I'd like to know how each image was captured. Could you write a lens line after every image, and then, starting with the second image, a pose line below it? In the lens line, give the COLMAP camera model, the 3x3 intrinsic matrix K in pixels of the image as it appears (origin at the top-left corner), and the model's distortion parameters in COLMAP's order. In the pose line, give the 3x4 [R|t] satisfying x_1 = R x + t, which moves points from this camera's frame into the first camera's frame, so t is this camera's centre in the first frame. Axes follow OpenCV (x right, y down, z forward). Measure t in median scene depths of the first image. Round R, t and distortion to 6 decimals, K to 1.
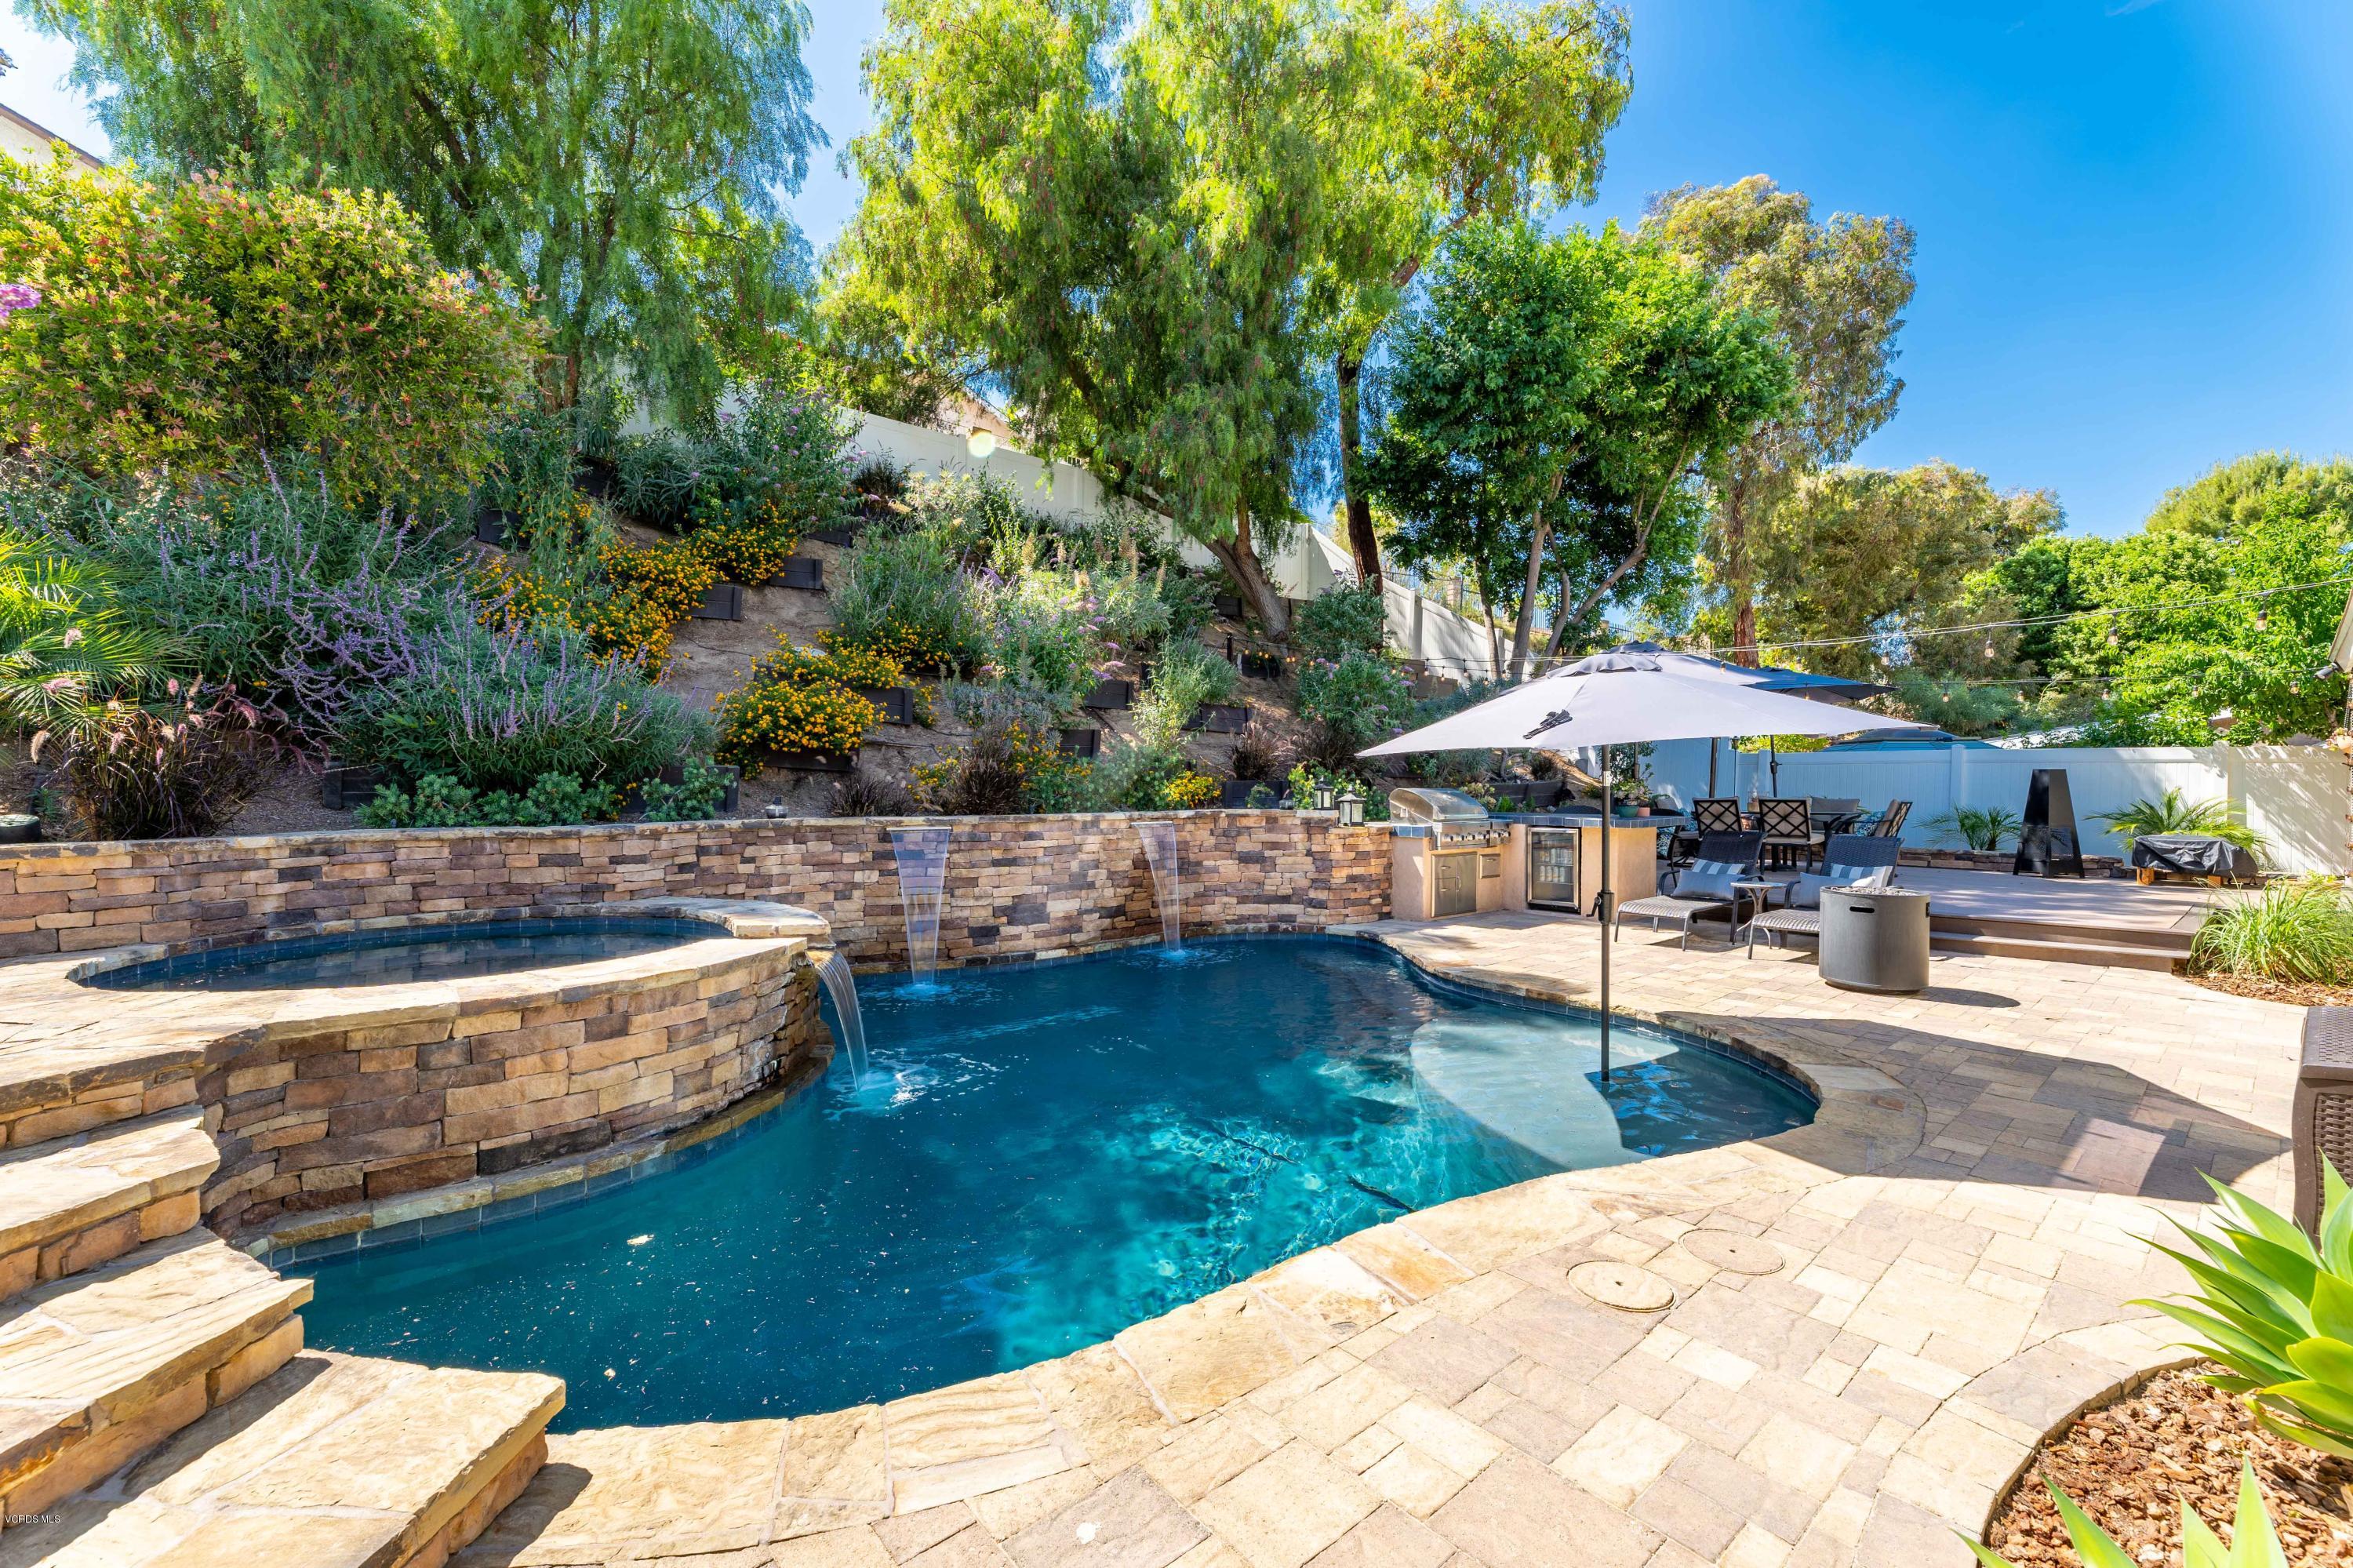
lens RADIAL K [[962.2, 0, 1182.1], [0, 962.2, 784.9], [0, 0, 1]] dist [0.006170, -0.000255]
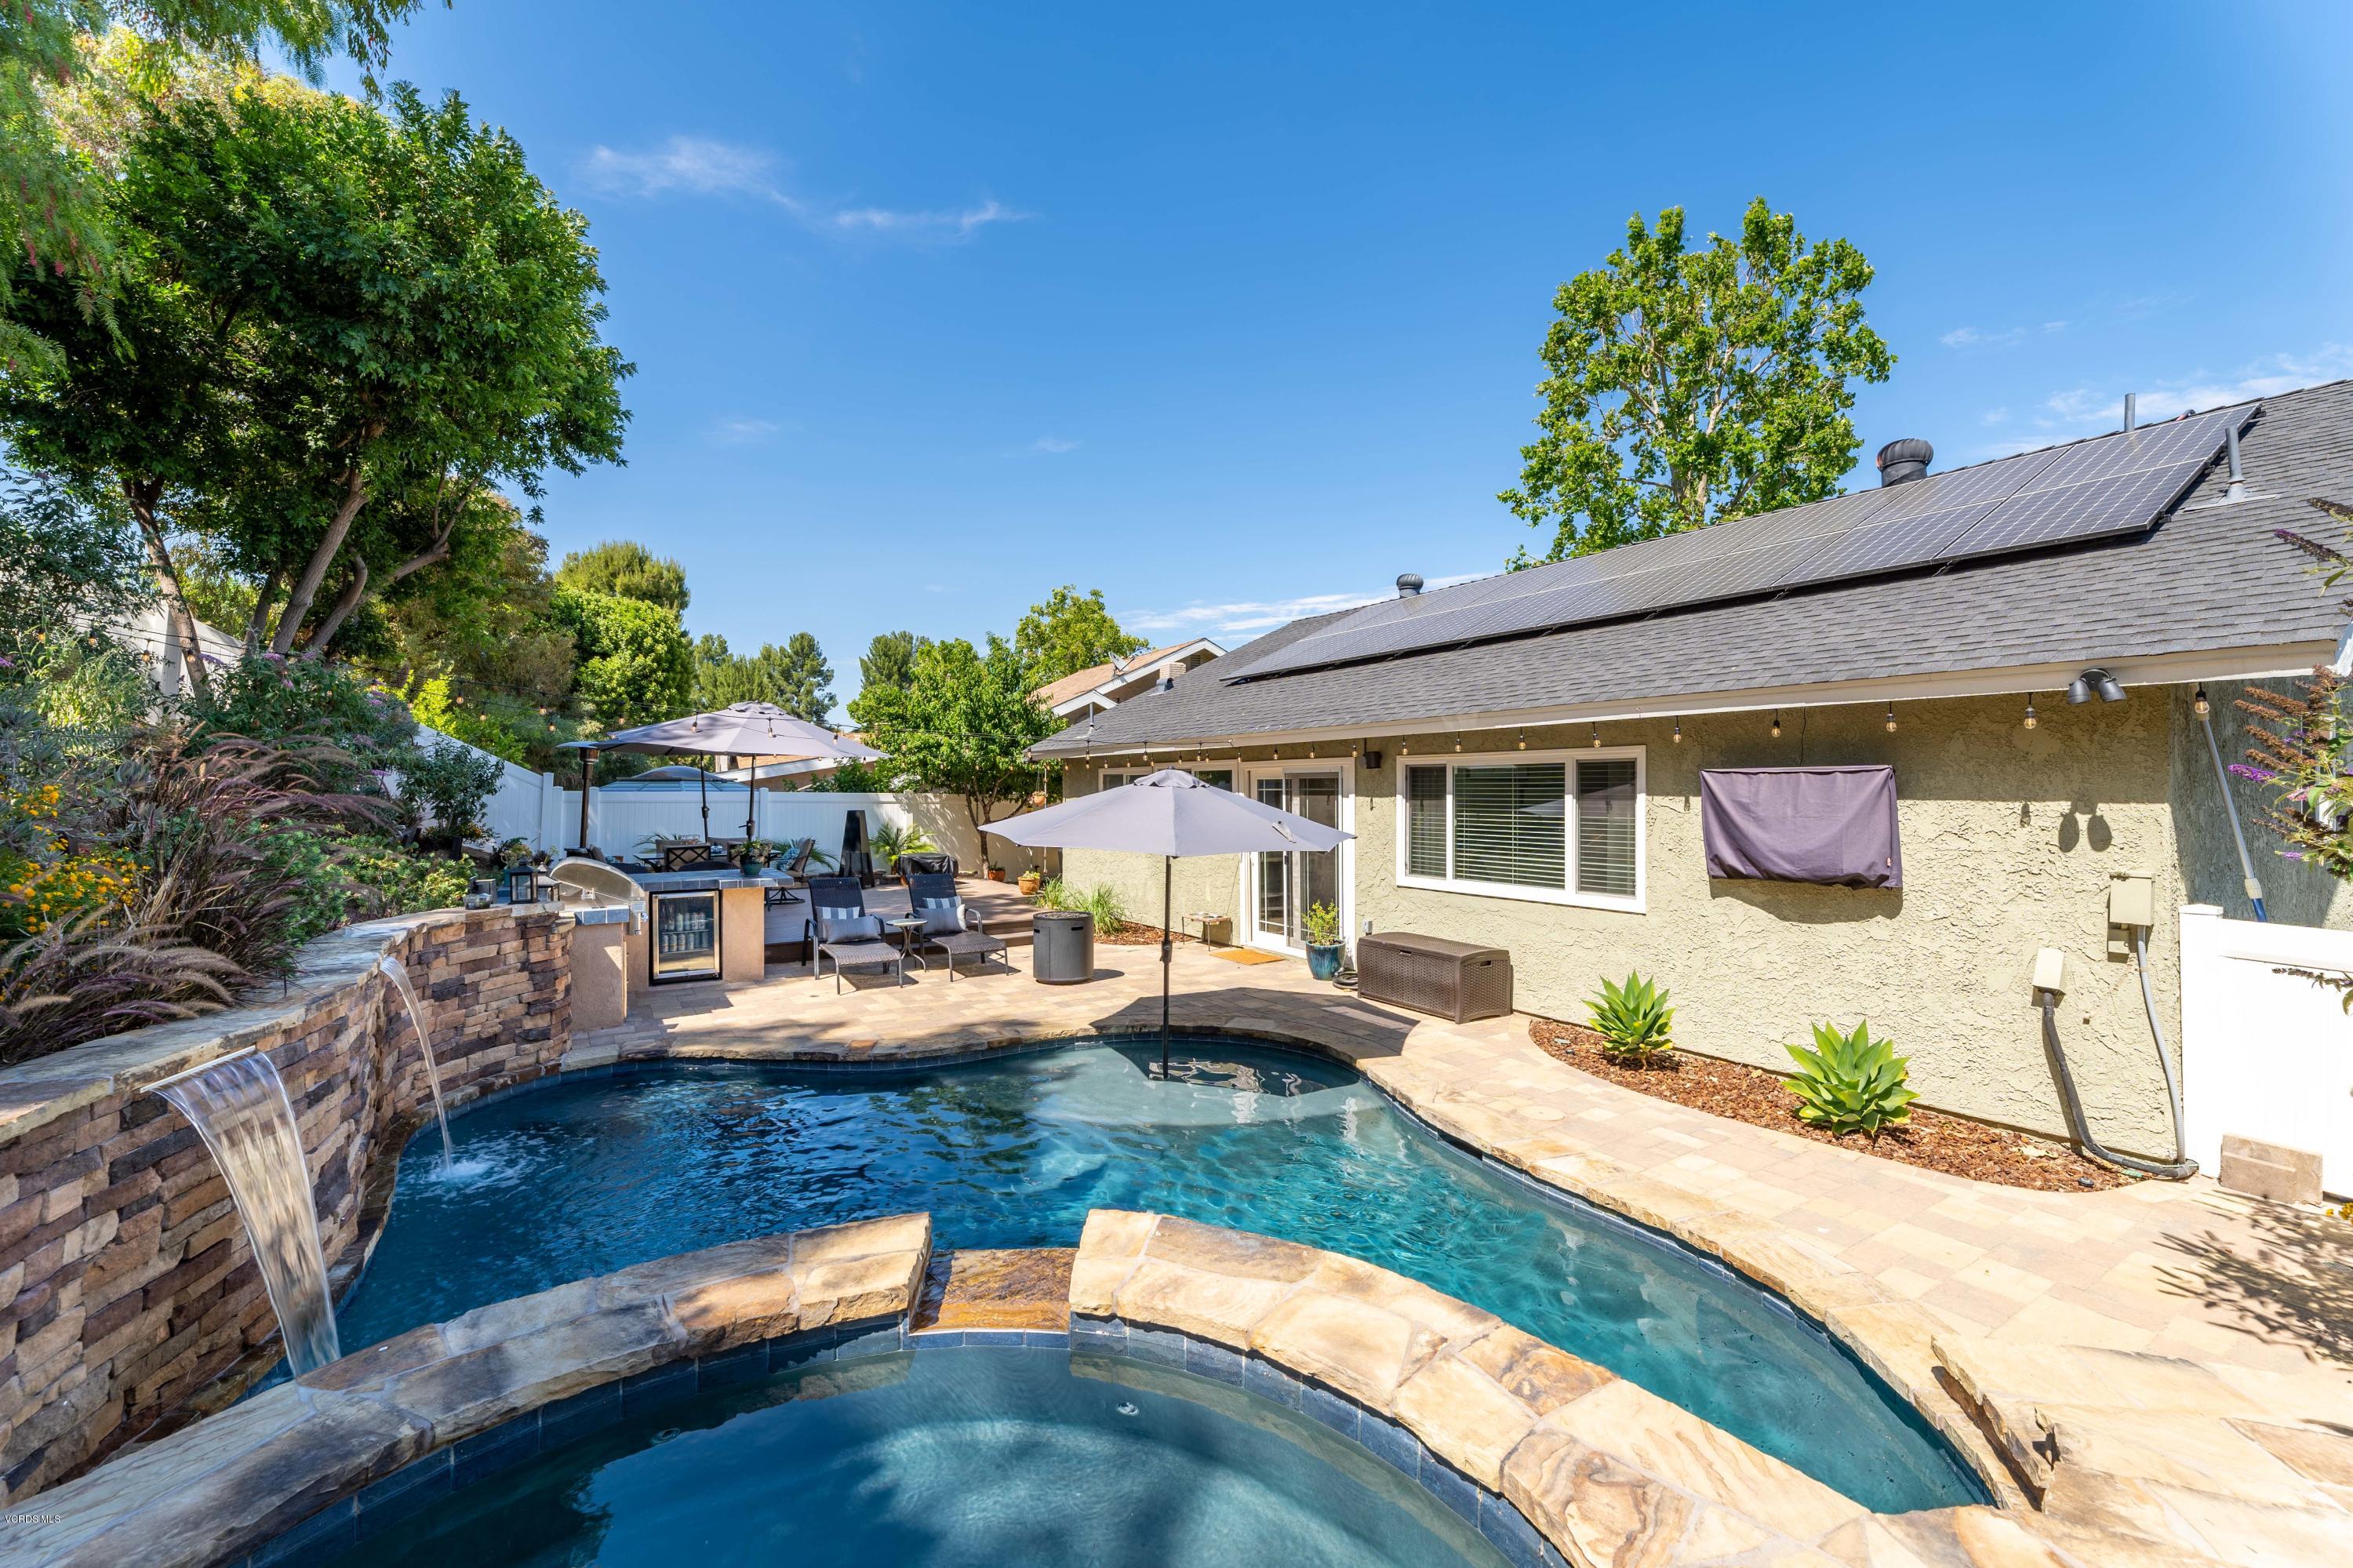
lens RADIAL K [[962.2, 0, 1177.3], [0, 962.2, 784.4], [0, 0, 1]] dist [0.006170, -0.000255]
pose [[0.154276, 0.004924, 0.988015, -0.554037], [-0.000759, 0.999988, -0.004865, -0.066745], [-0.988027, 0.000001, 0.154278, 0.469282]]
